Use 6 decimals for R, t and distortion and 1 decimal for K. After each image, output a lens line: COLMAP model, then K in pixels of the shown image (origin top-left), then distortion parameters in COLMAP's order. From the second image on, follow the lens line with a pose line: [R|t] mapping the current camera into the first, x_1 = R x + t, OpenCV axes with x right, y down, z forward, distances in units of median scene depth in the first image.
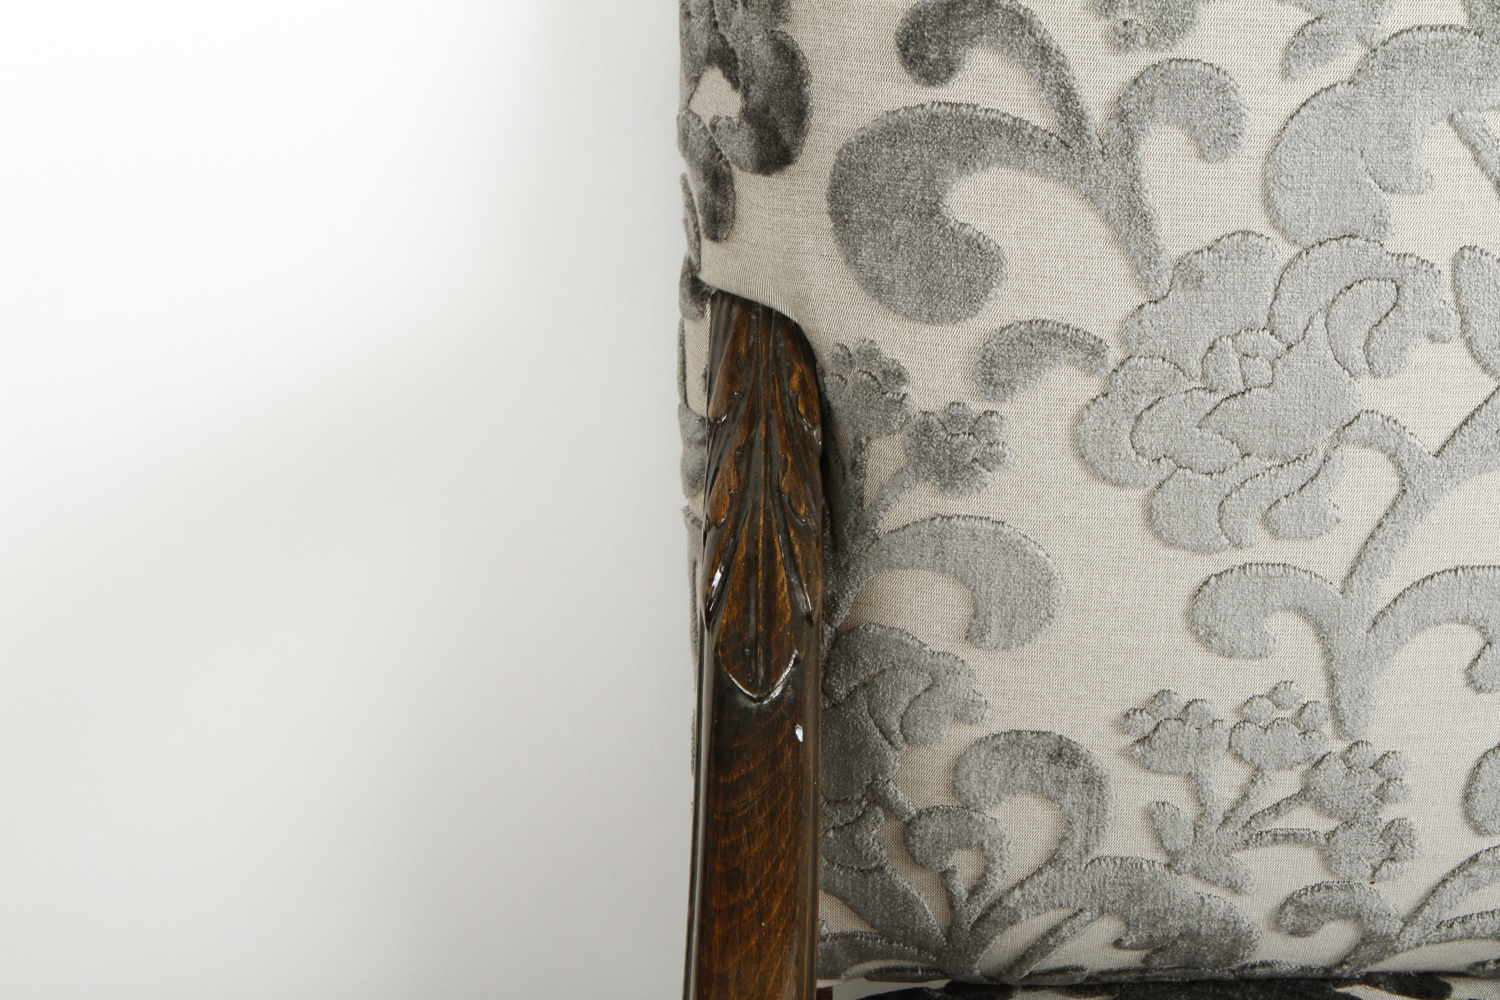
lens RADIAL K [[3119.0, 0, 758.3], [0, 3119.0, 500.3], [0, 0, 1]] dist [0.028251, 0.000000]
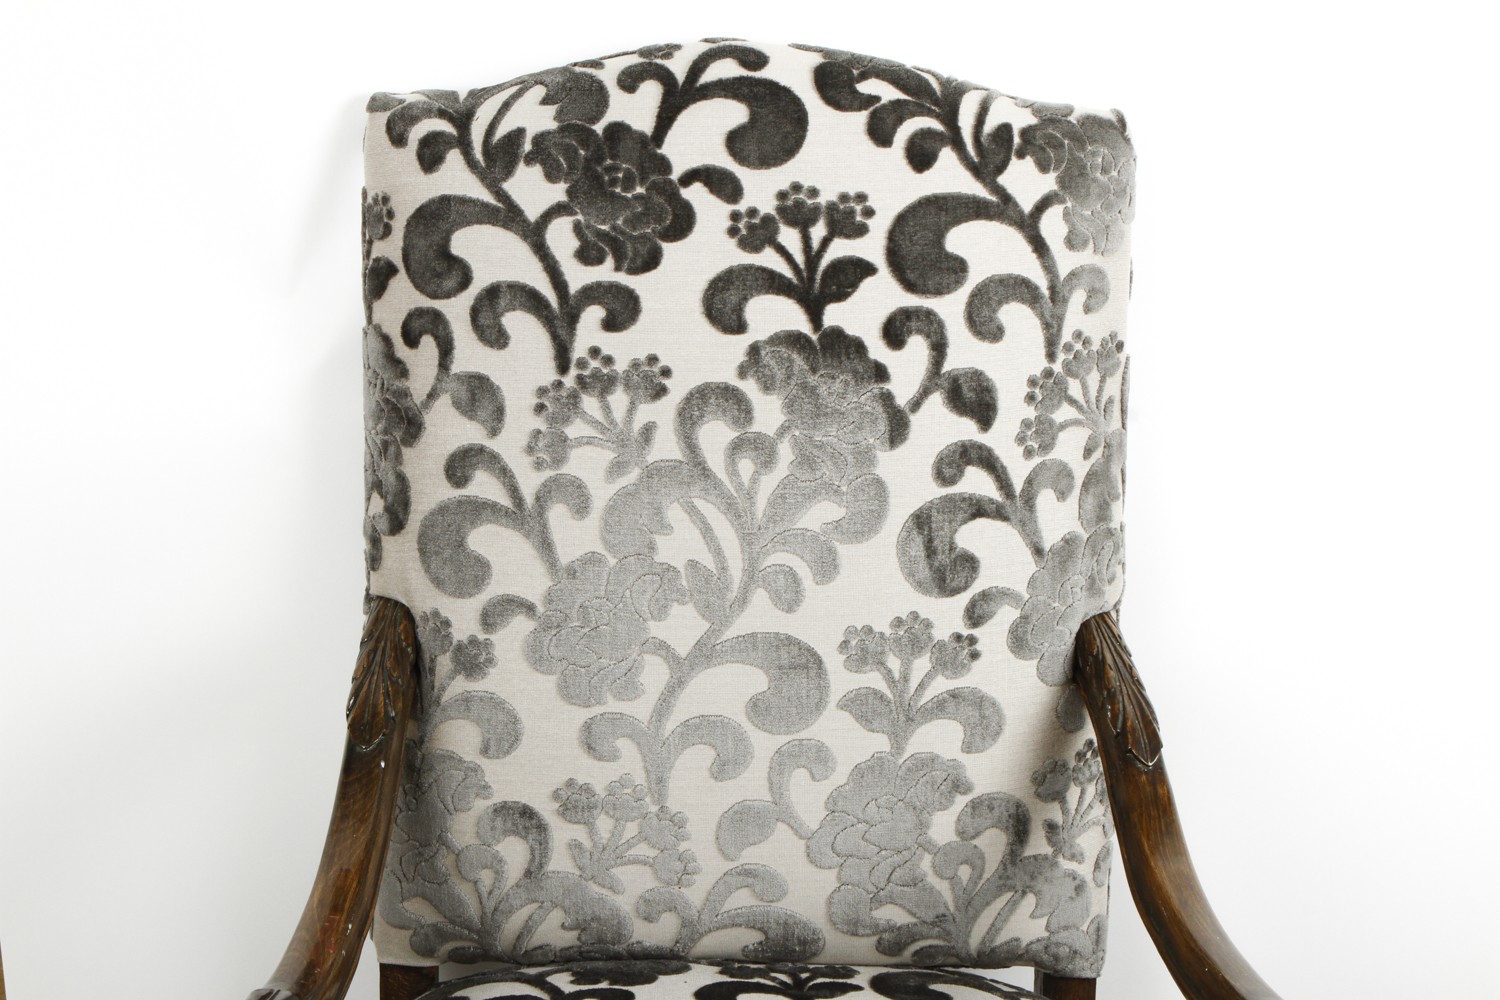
lens RADIAL K [[2430.7, 0, 740.1], [0, 2430.7, 497.6], [0, 0, 1]] dist [-0.064161, 0.000000]
pose [[0.999821, 0.018881, 0.001172, 0.244539], [-0.017711, 0.956051, -0.292665, 0.368108], [-0.006646, 0.292591, 0.956214, -0.656780]]
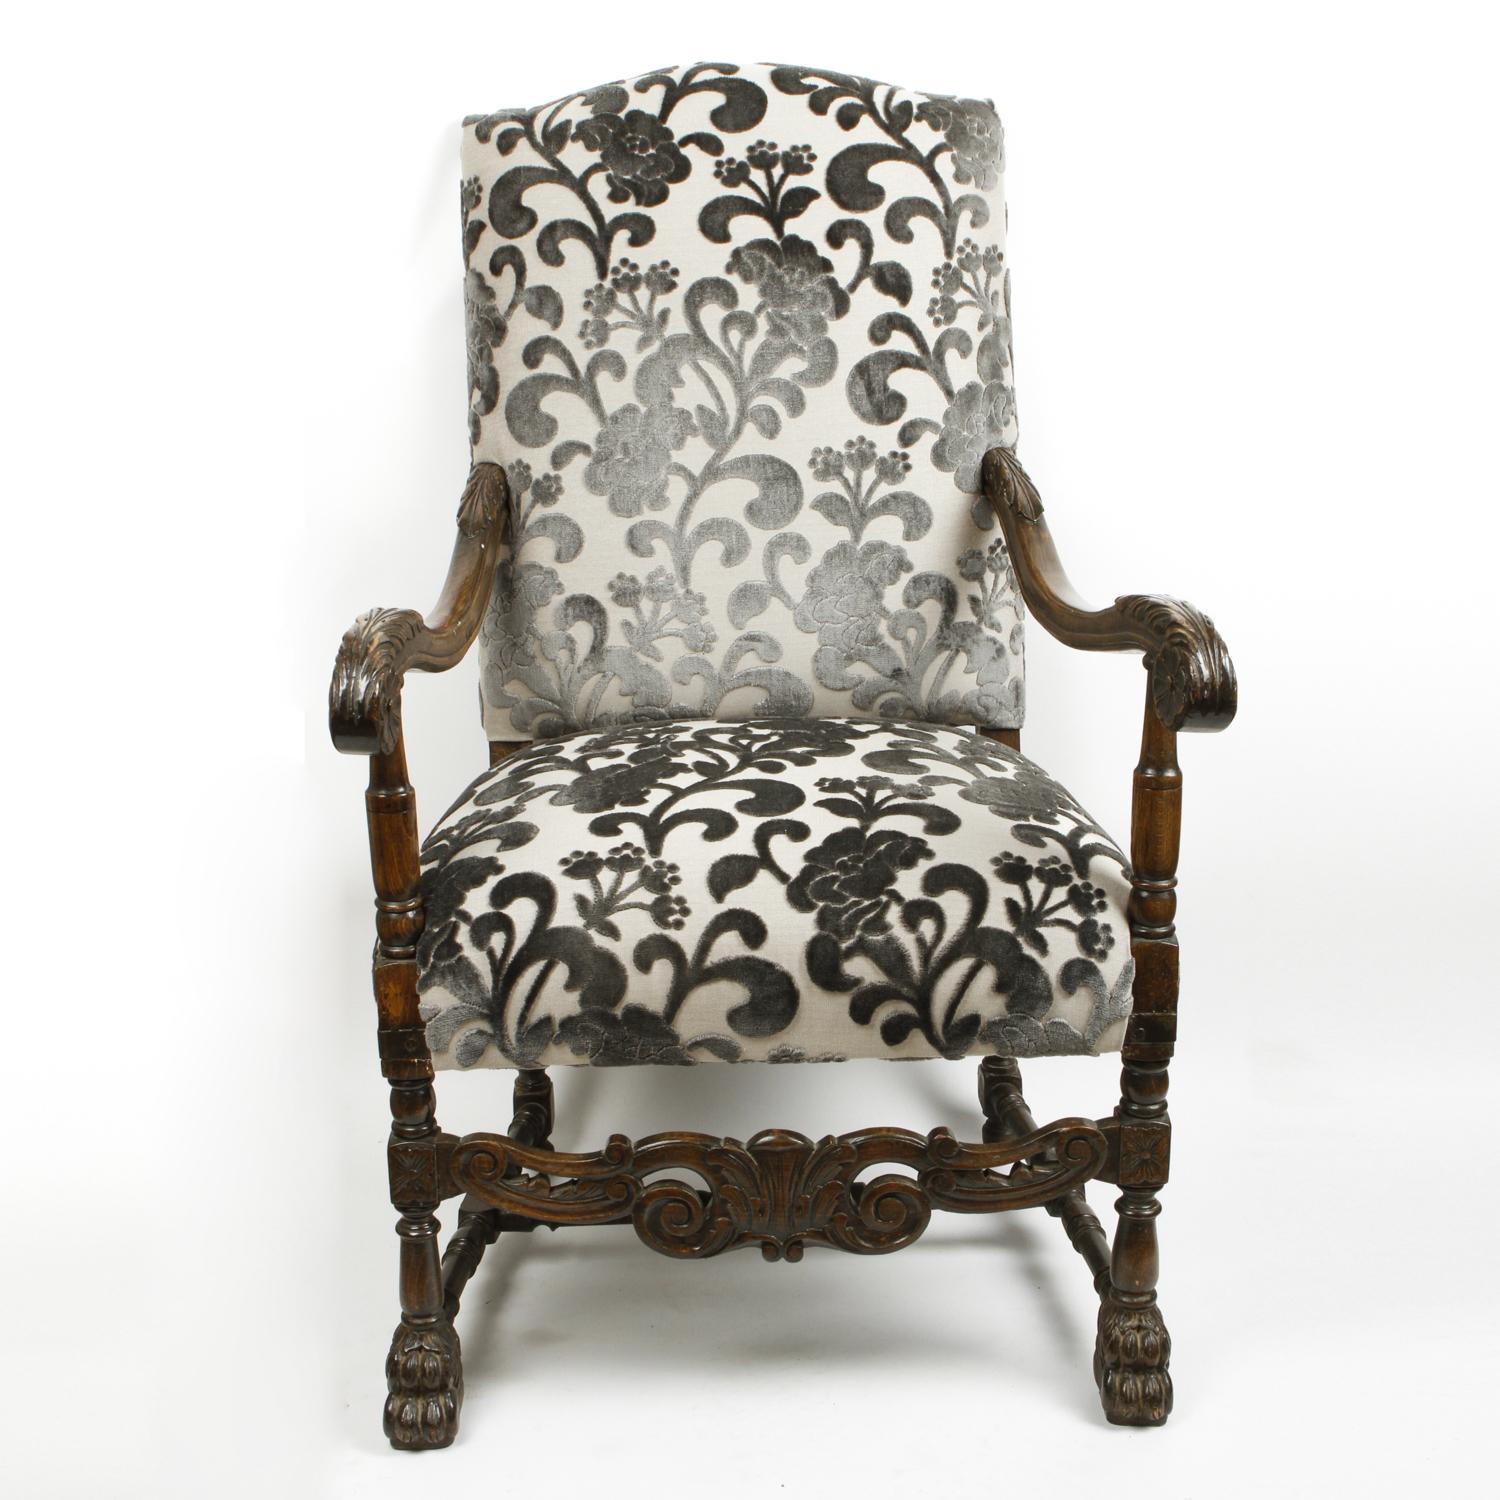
lens RADIAL K [[2044.9, 0, 764.7], [0, 2044.9, 651.9], [0, 0, 1]] dist [-0.101960, 0.000000]
pose [[0.999115, -0.033180, -0.025847, 0.318954], [0.019598, 0.911012, -0.411913, 0.944279], [0.037214, 0.411042, 0.910856, -0.734135]]
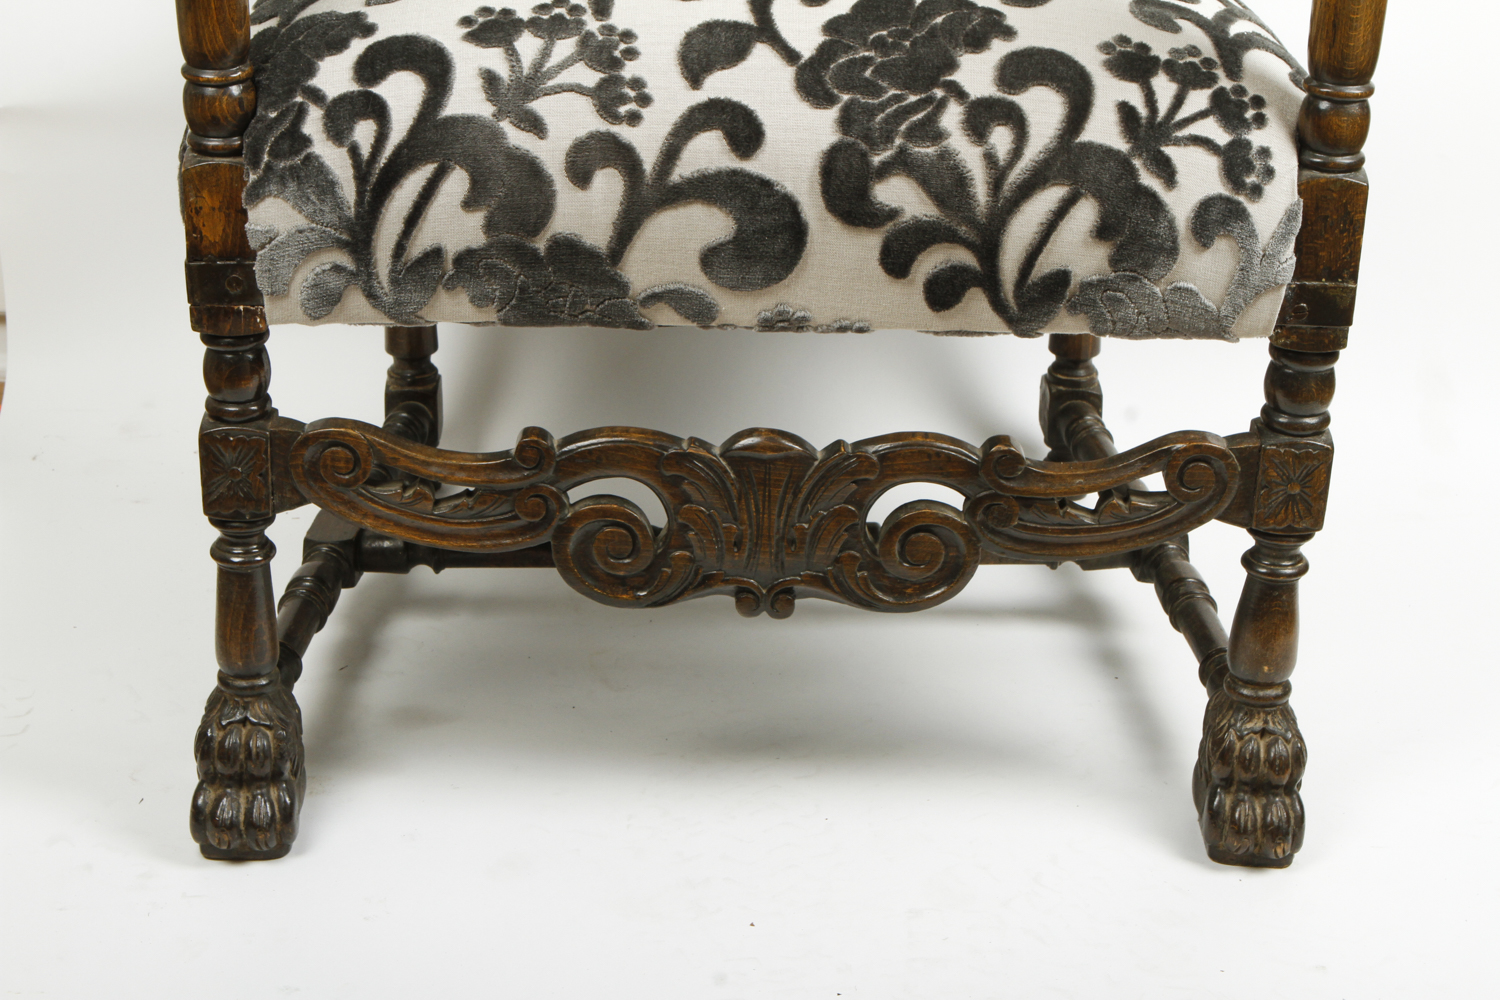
lens RADIAL K [[2675.7, 0, 754.7], [0, 2675.7, 481.4], [0, 0, 1]] dist [-0.055858, 0.000000]
pose [[0.999798, 0.011809, -0.016255, 0.292843], [-0.014926, 0.978135, -0.207432, 0.958356], [0.013449, 0.207633, 0.978114, -0.537153]]
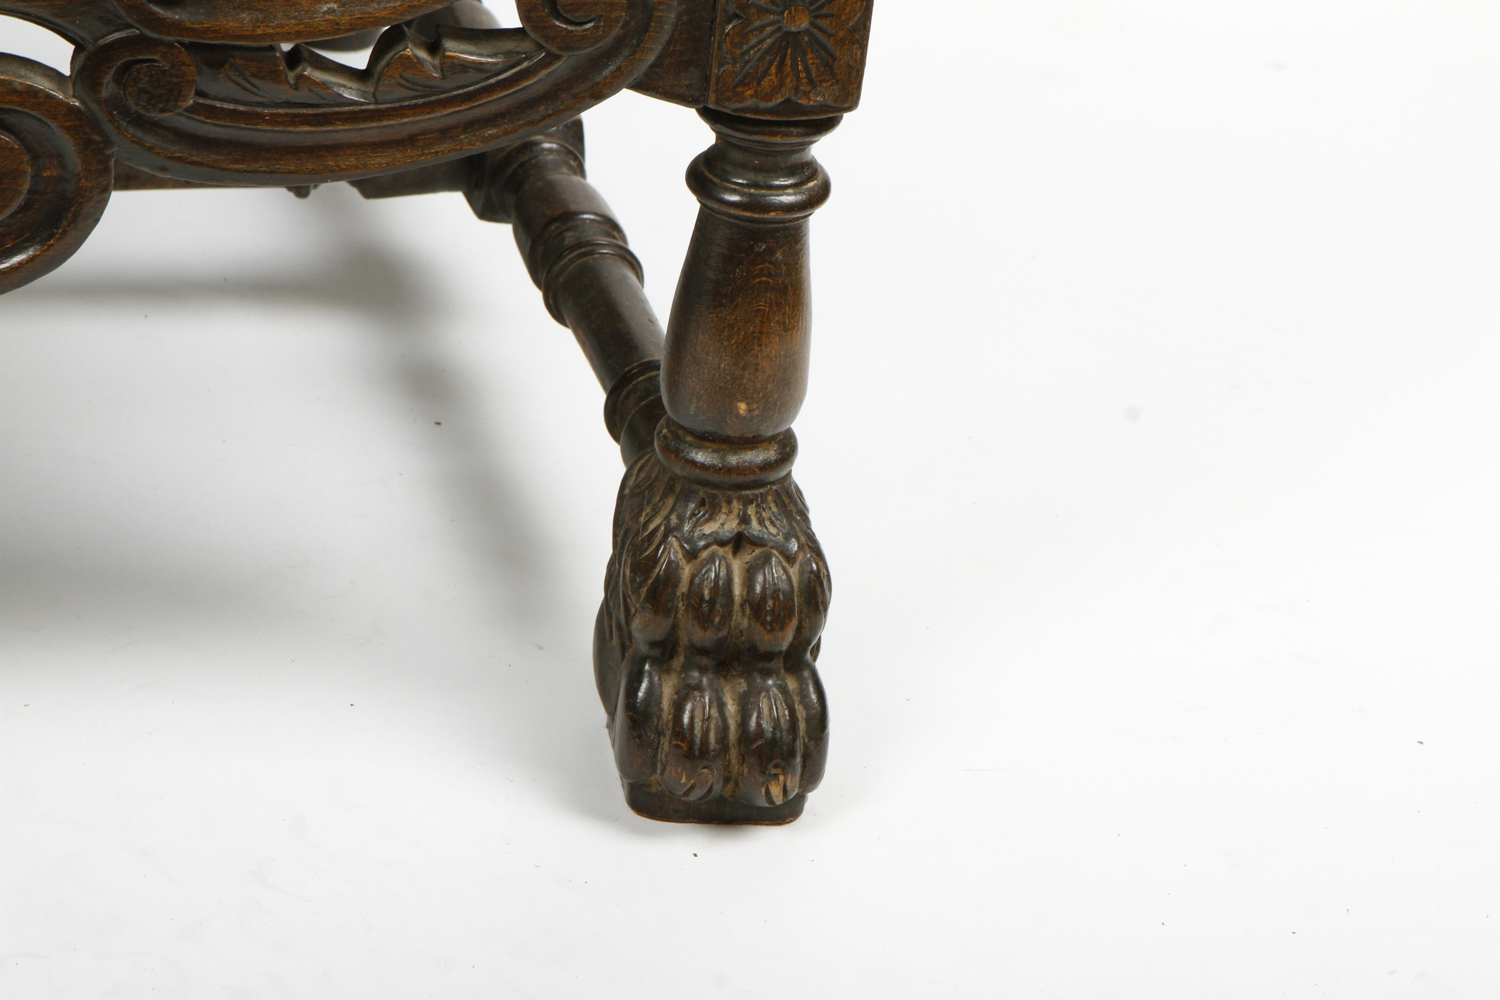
lens RADIAL K [[4662.6, 0, 750.7], [0, 4662.6, 485.8], [0, 0, 1]] dist [0.221931, 0.000000]
pose [[0.985562, -0.016114, 0.168548, 0.353591], [0.034504, 0.993686, -0.106758, 0.895595], [-0.165764, 0.111032, 0.979895, -0.236381]]
